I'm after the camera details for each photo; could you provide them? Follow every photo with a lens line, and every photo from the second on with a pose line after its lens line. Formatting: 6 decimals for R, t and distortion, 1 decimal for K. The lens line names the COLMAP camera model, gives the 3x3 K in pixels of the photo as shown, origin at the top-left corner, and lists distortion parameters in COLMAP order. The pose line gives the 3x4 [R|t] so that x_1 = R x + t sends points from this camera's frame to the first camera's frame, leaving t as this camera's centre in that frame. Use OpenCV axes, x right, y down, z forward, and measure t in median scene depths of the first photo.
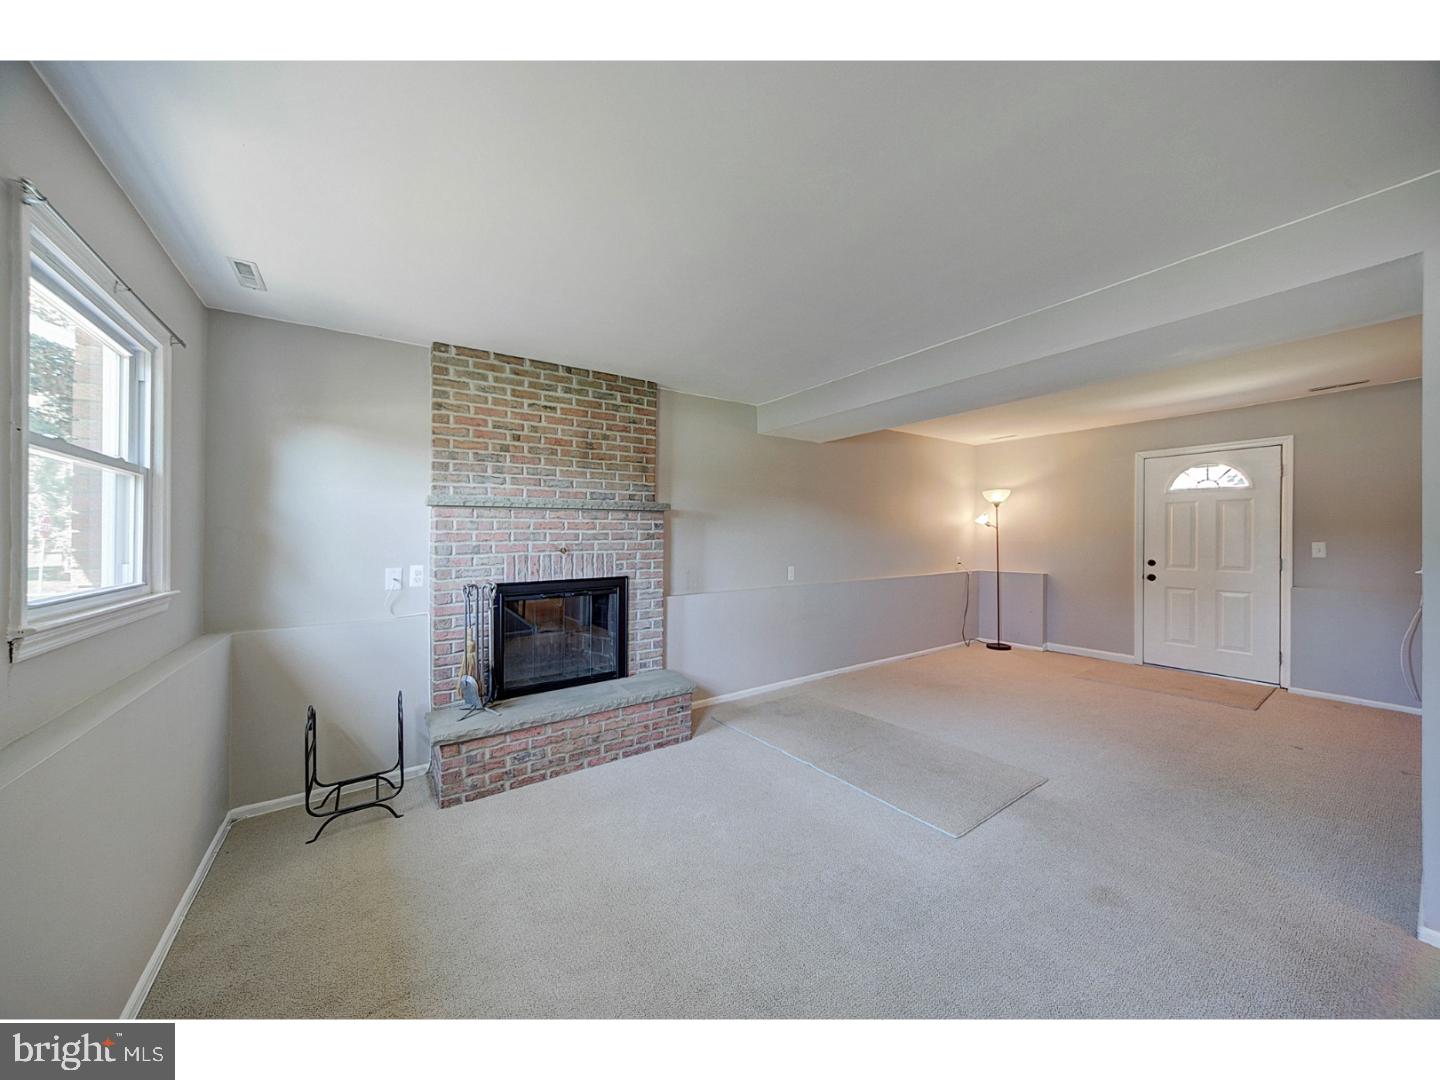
lens RADIAL K [[503.6, 0, 713.8], [0, 503.6, 531.4], [0, 0, 1]] dist [-0.014754, 0.004626]
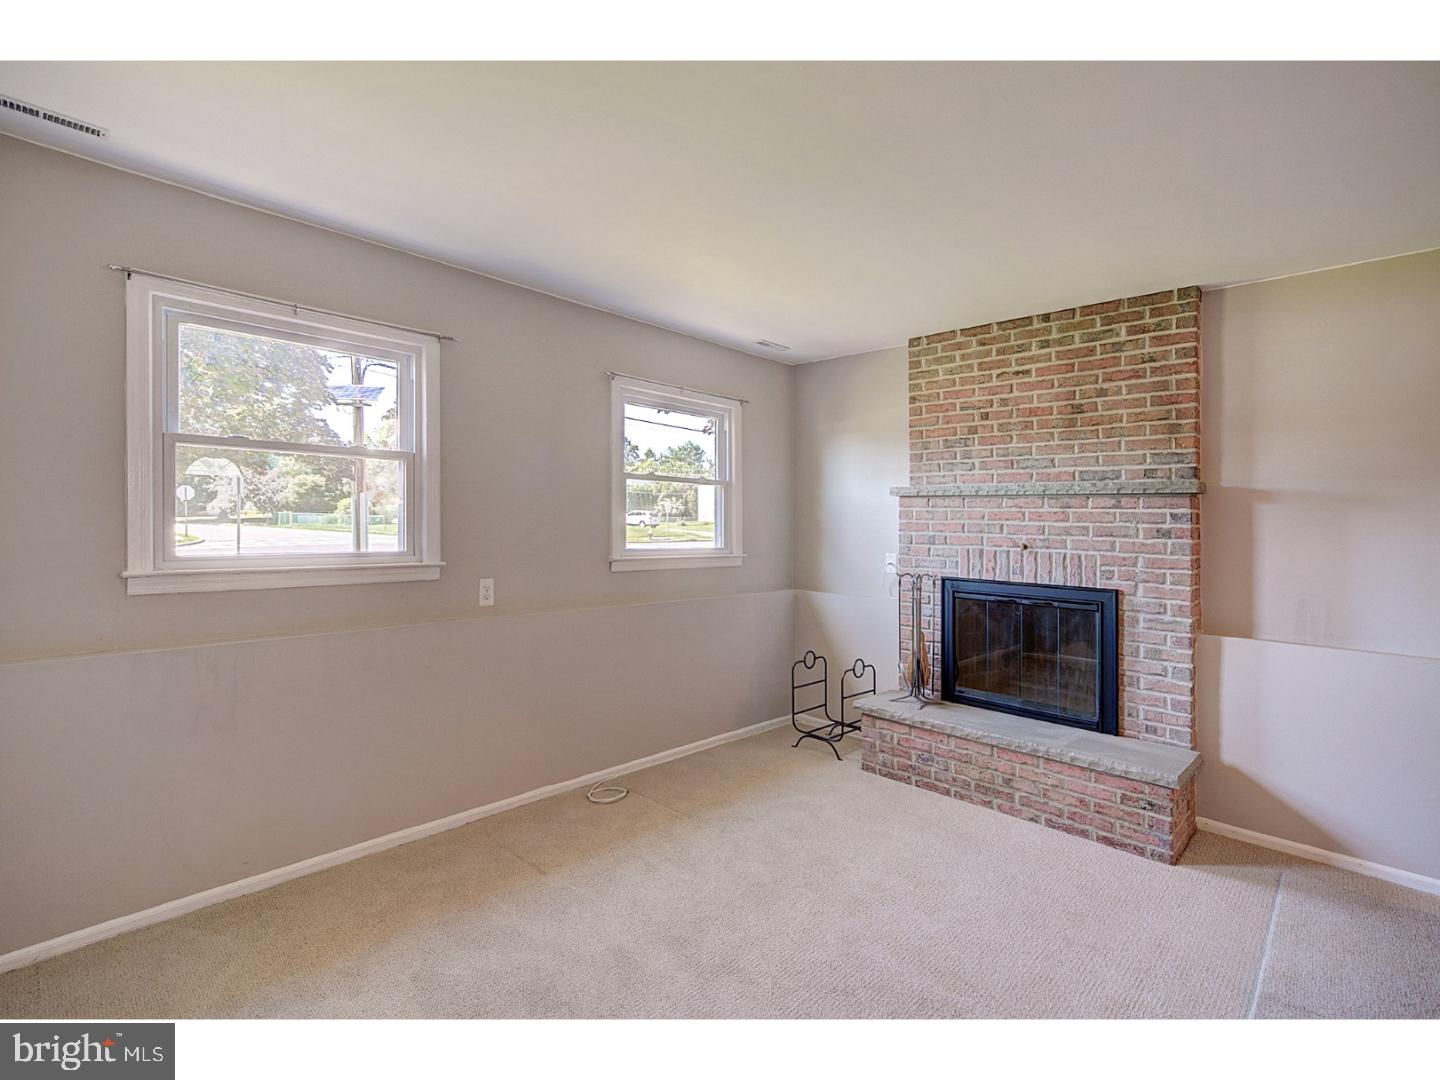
lens RADIAL K [[673.4, 0, 720.1], [0, 673.4, 526.4], [0, 0, 1]] dist [-0.001756, -0.000231]
pose [[0.201963, 0.021395, -0.979159, 0.664681], [-0.013550, 0.999727, 0.019050, -0.008777], [0.979299, 0.009420, 0.202198, 0.299833]]
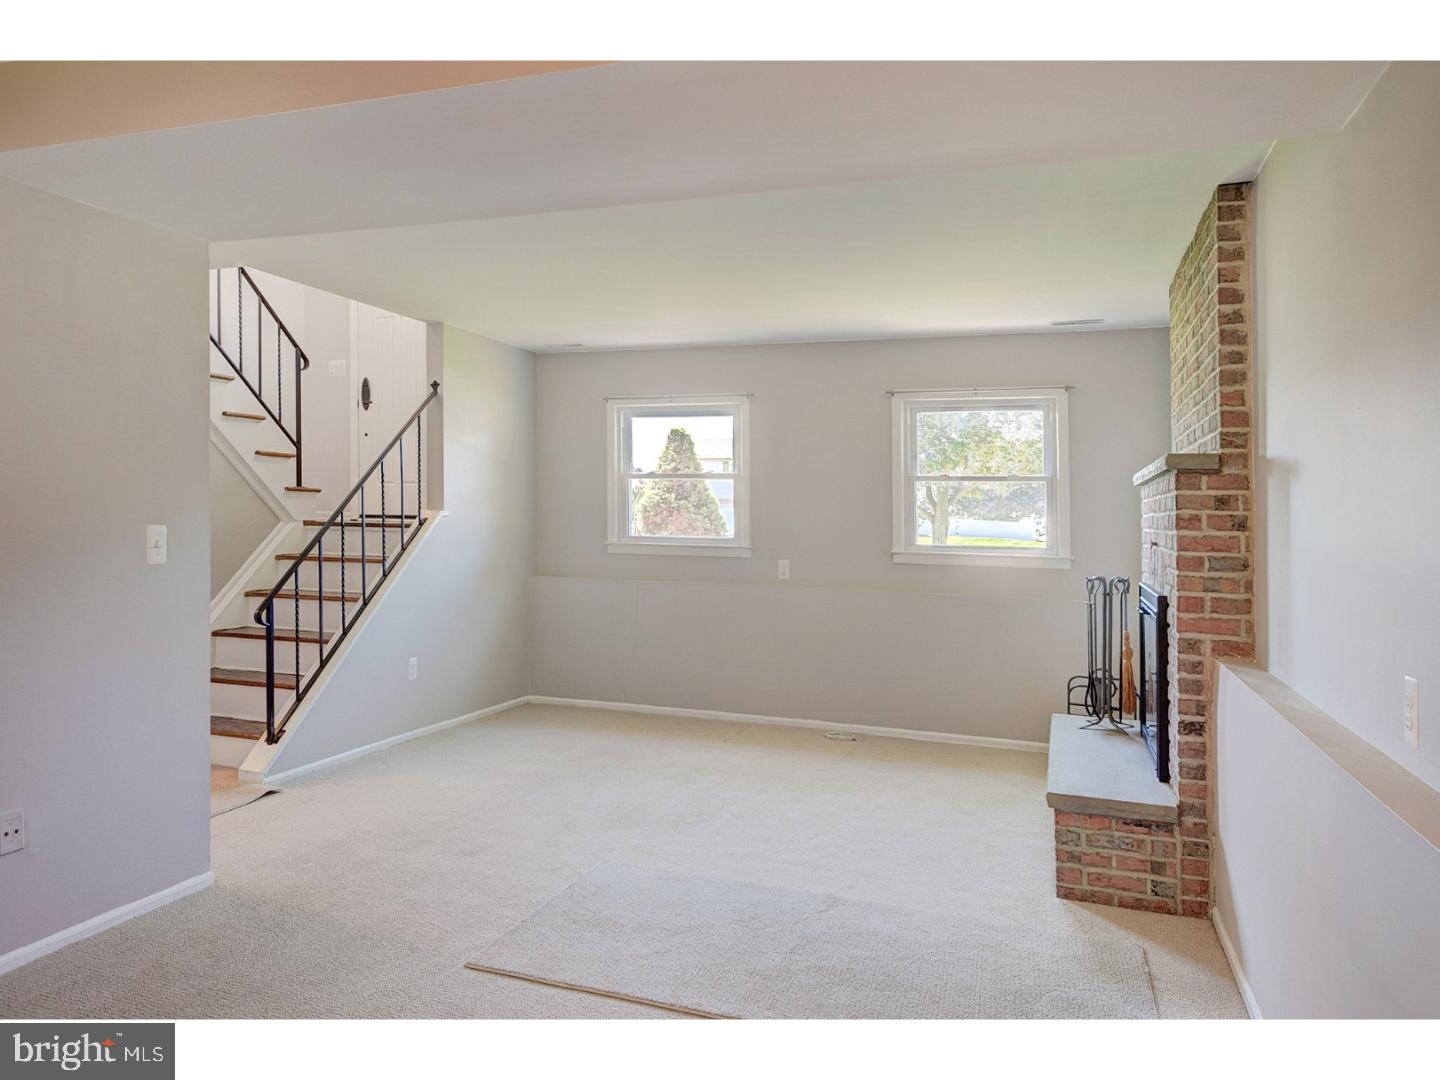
lens RADIAL K [[966.6, 0, 723.8], [0, 966.6, 510.4], [0, 0, 1]] dist [-0.001614, -0.000351]
pose [[-0.818322, -0.011238, -0.574650, 0.869265], [-0.006192, 0.999923, -0.010737, 0.011315], [0.574726, -0.005228, -0.818329, 1.684923]]
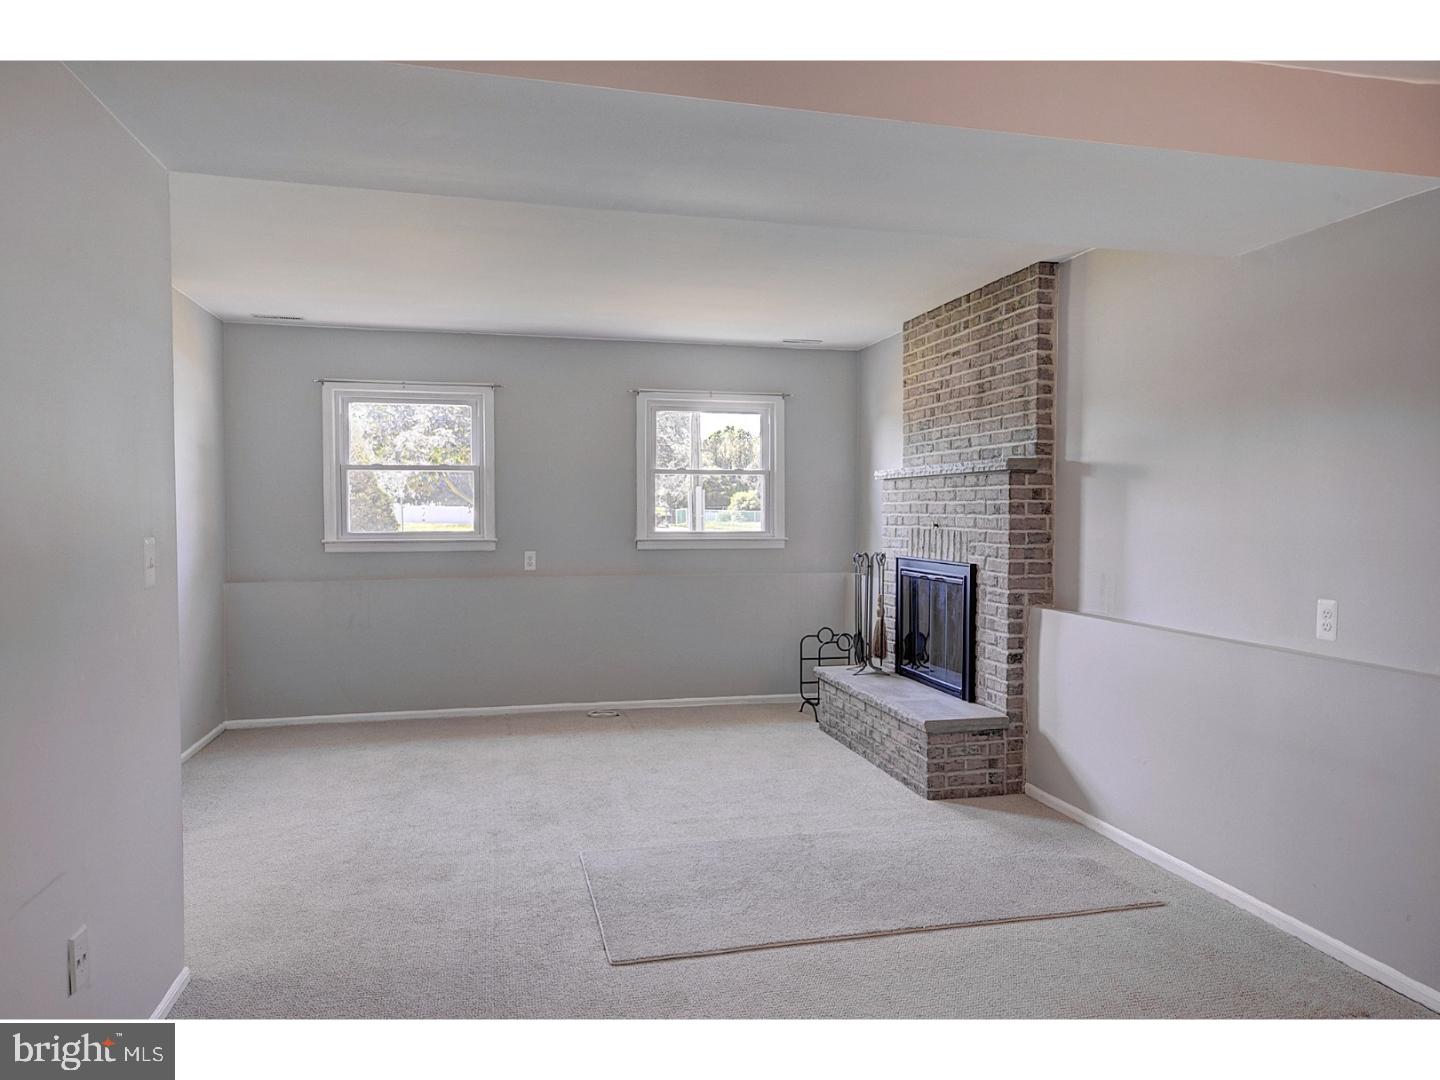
lens RADIAL K [[947.9, 0, 720.0], [0, 947.9, 540.0], [0, 0, 1]] dist [-0.002340, -0.000090]
pose [[-0.366265, 0.040026, -0.929649, 1.307152], [0.012844, 0.999197, 0.037960, -0.002158], [0.930422, 0.001963, -0.366485, 1.235544]]
